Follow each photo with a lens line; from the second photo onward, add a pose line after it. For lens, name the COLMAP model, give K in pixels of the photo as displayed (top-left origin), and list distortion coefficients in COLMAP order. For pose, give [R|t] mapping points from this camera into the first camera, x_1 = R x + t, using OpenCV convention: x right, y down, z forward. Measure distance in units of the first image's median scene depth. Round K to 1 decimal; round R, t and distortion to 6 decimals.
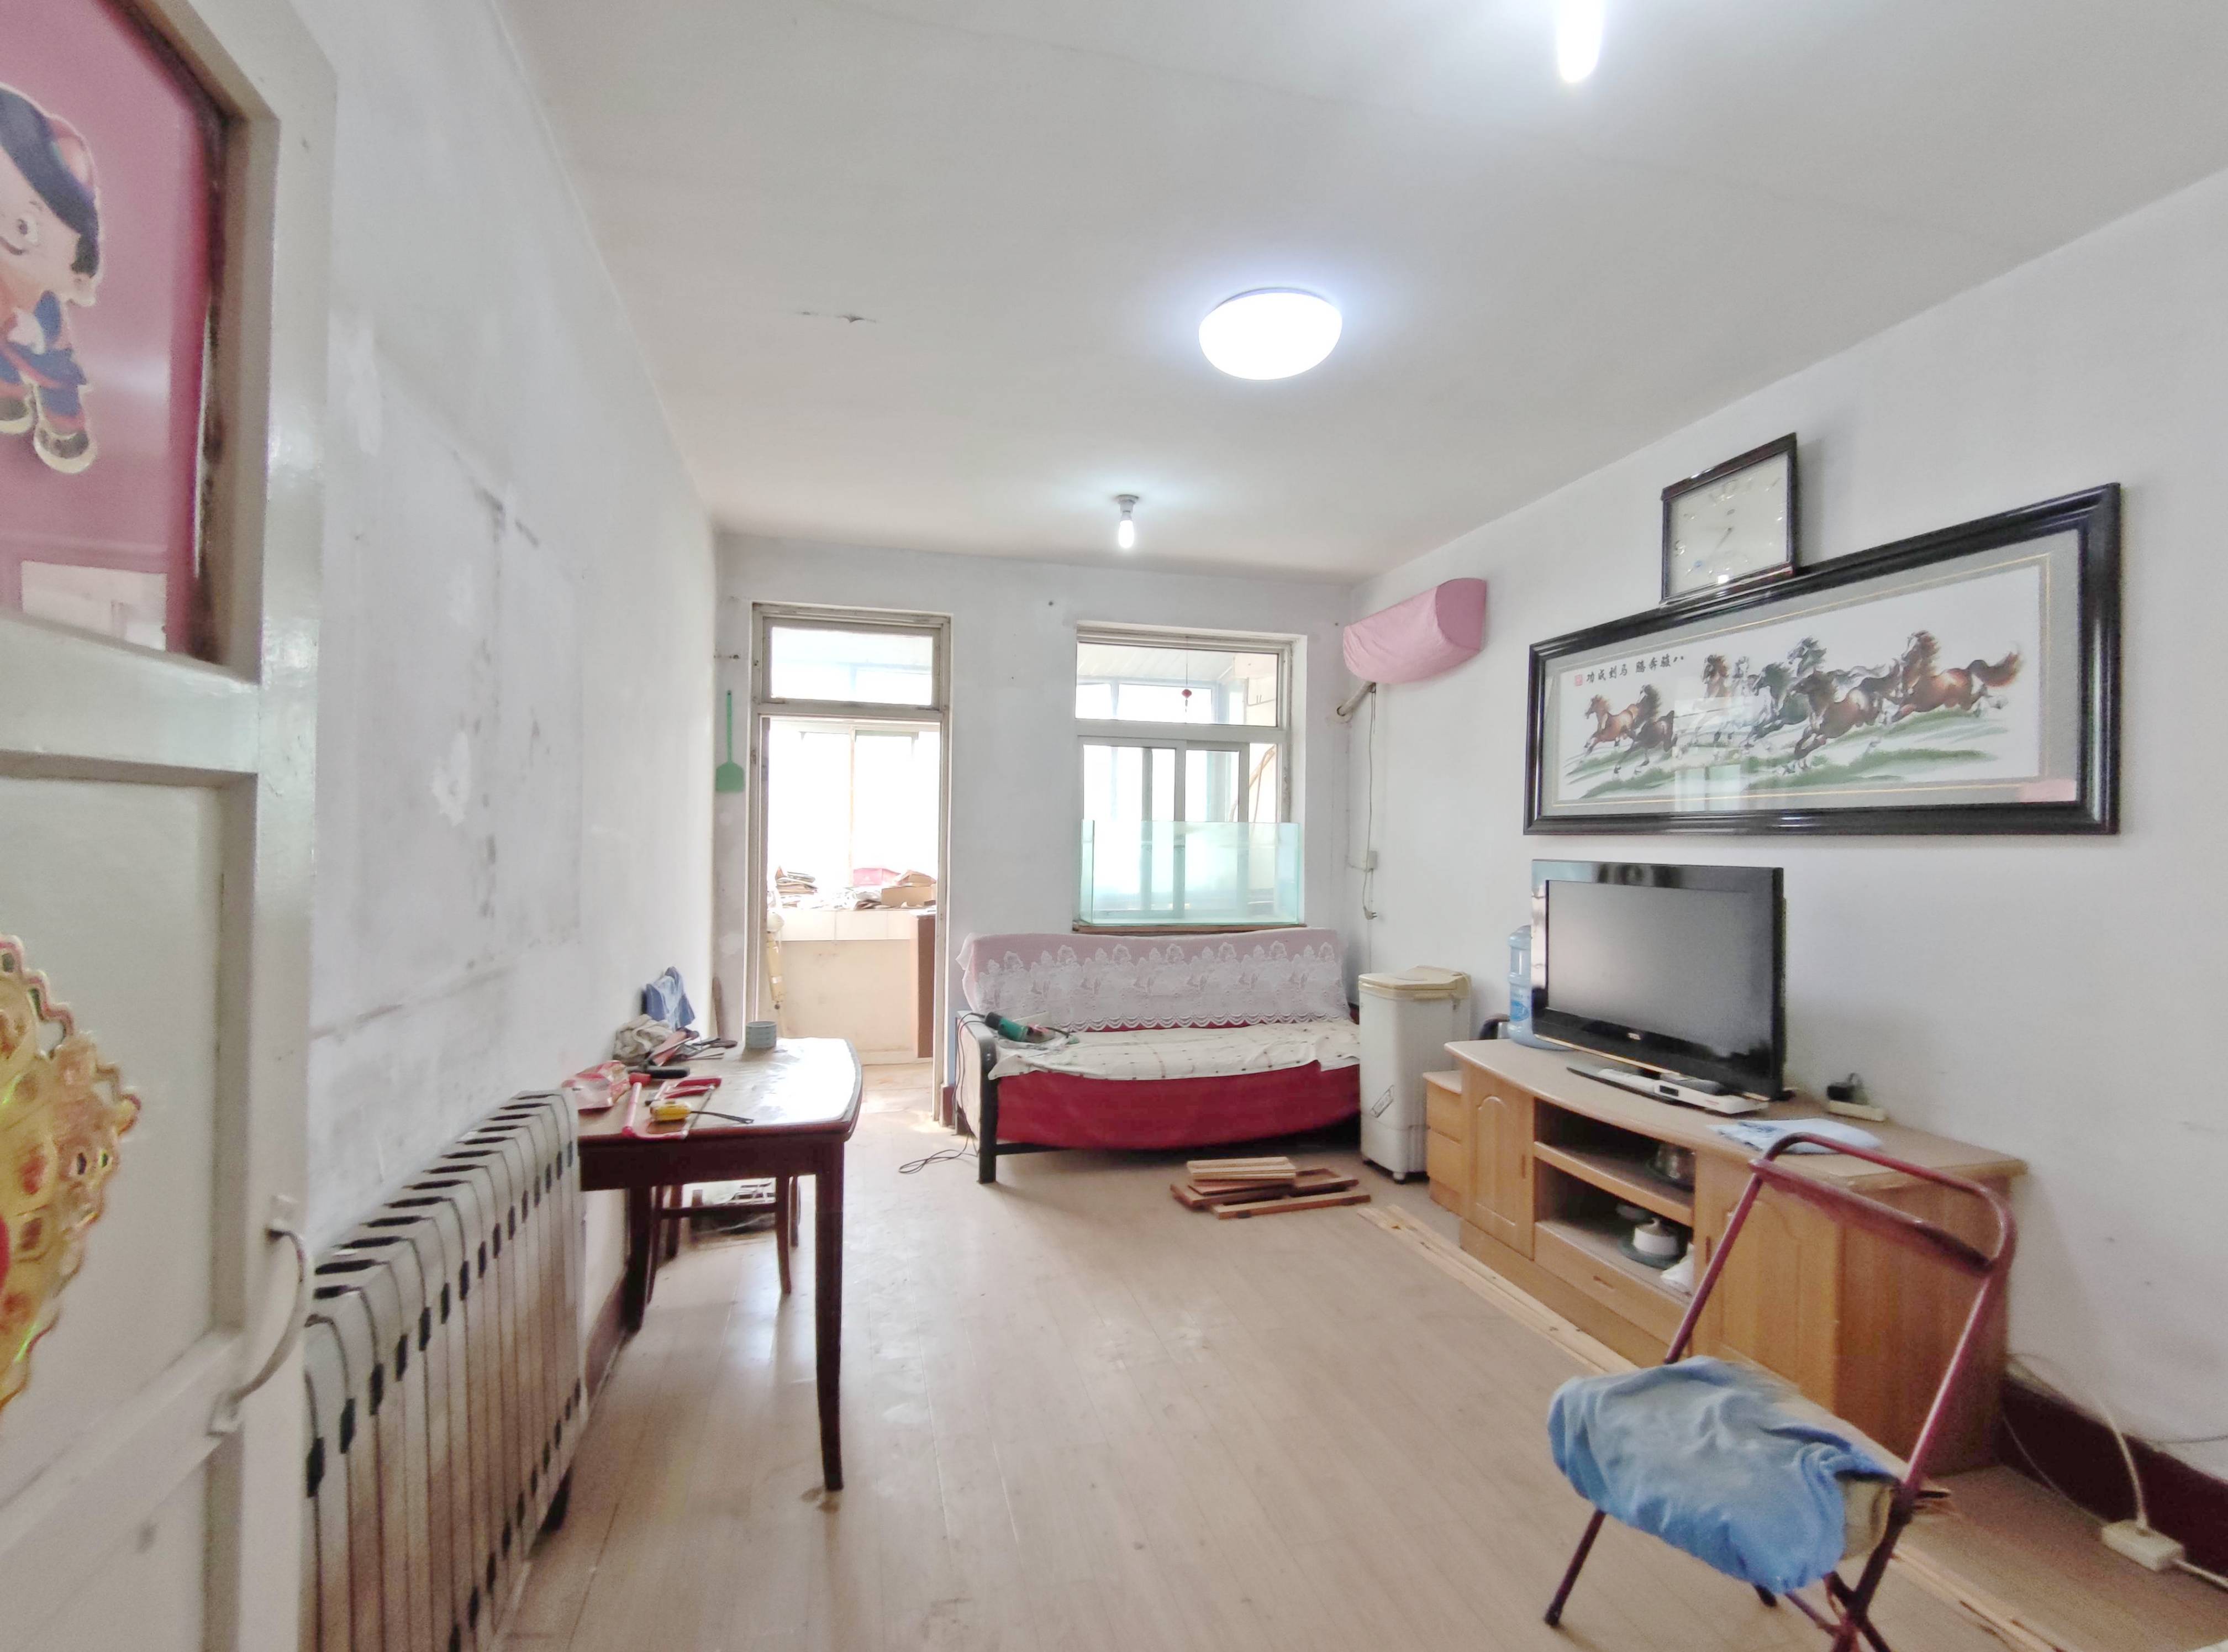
lens RADIAL K [[1014.0, 0, 1118.7], [0, 1014.0, 843.2], [0, 0, 1]] dist [-0.002434, -0.000203]
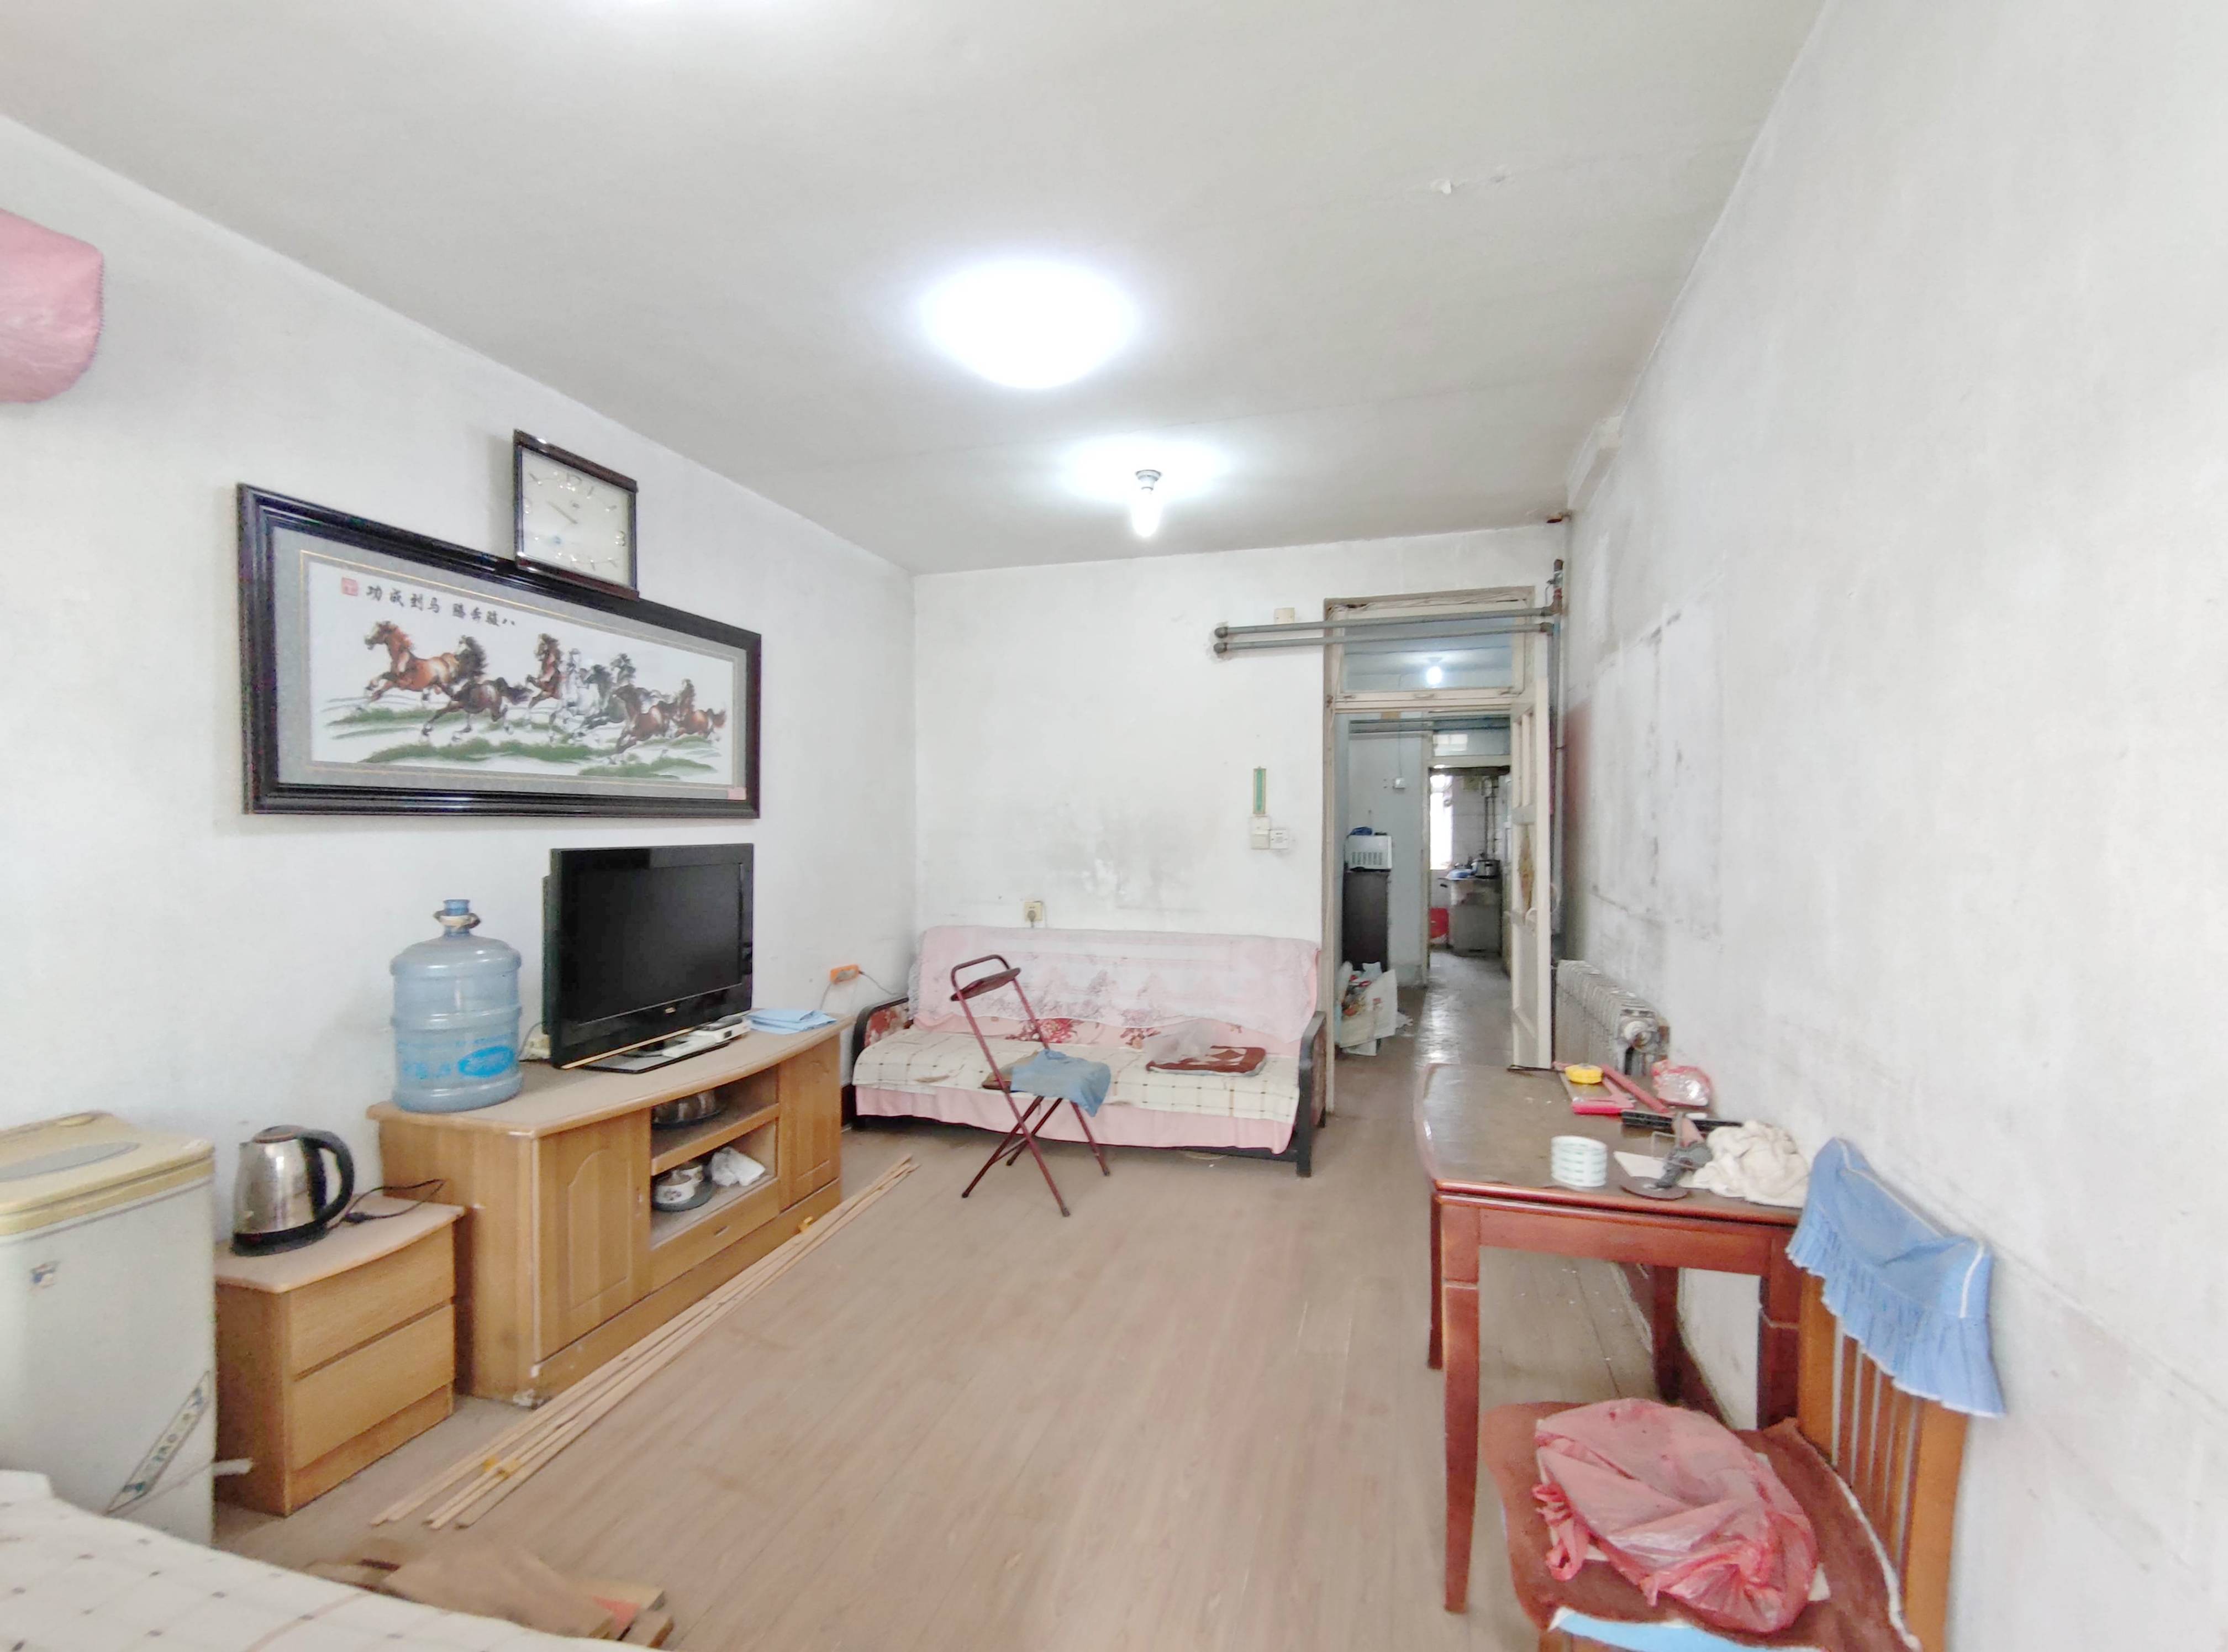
lens RADIAL K [[1014.0, 0, 1115.7], [0, 1014.0, 830.3], [0, 0, 1]] dist [-0.002434, -0.000203]
pose [[-0.854362, -0.021135, 0.519248, -0.356514], [-0.014312, 0.999751, 0.017143, -0.017601], [-0.519481, 0.007215, -0.854452, 1.377688]]
